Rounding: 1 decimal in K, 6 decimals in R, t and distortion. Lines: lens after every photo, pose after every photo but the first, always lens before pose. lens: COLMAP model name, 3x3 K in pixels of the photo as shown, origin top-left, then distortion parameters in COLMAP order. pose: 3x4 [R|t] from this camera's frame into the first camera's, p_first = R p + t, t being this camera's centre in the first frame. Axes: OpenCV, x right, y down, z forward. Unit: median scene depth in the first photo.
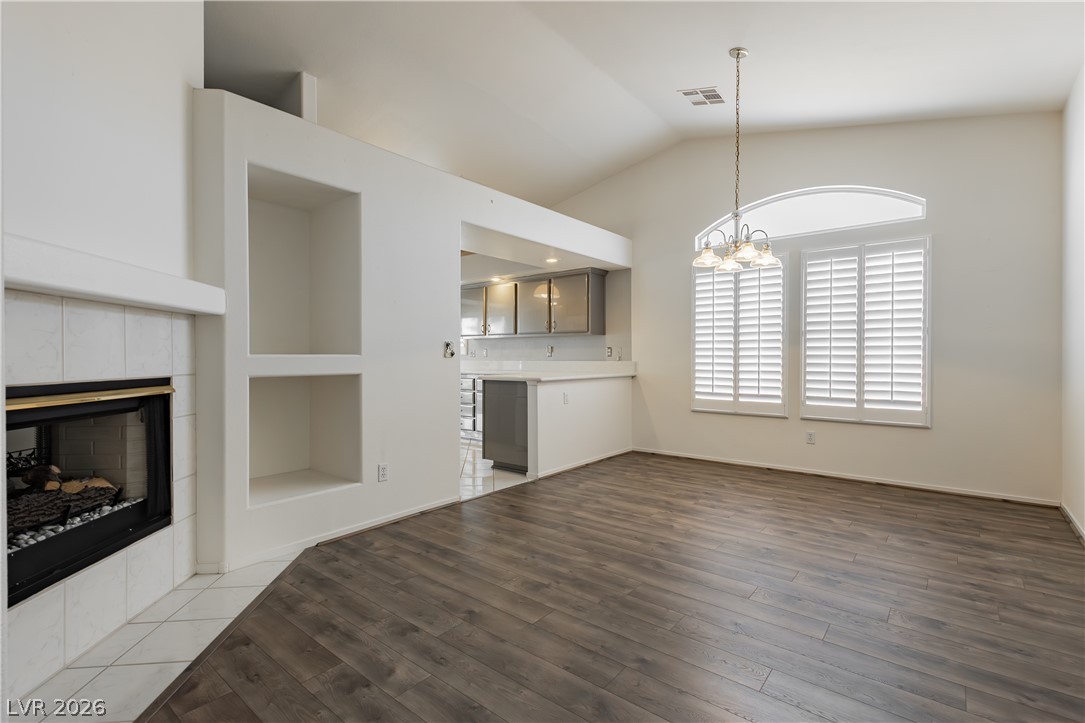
lens RADIAL K [[505.2, 0, 542.5], [0, 505.2, 361.5], [0, 0, 1]] dist [0.003525, 0.001097]
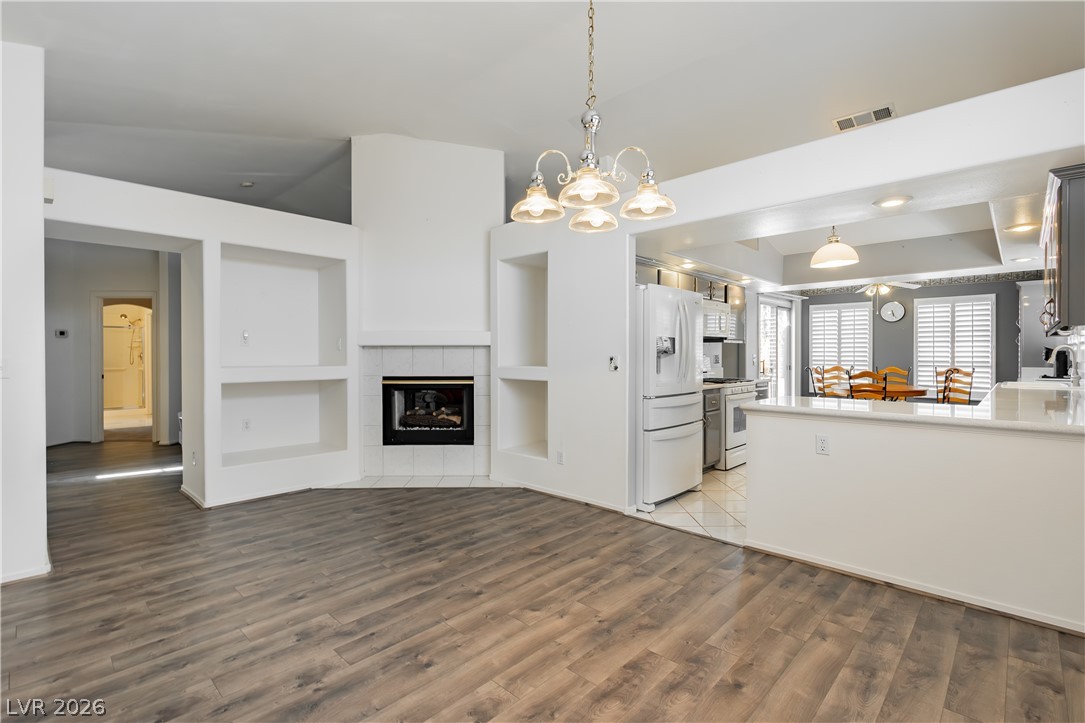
lens RADIAL K [[498.2, 0, 542.5], [0, 498.2, 361.5], [0, 0, 1]] dist [0.003135, -0.000151]
pose [[-0.081972, 0.013618, -0.996542, 1.016143], [-0.007420, 0.999871, 0.014274, -0.048778], [0.996607, 0.008564, -0.081861, 1.112862]]
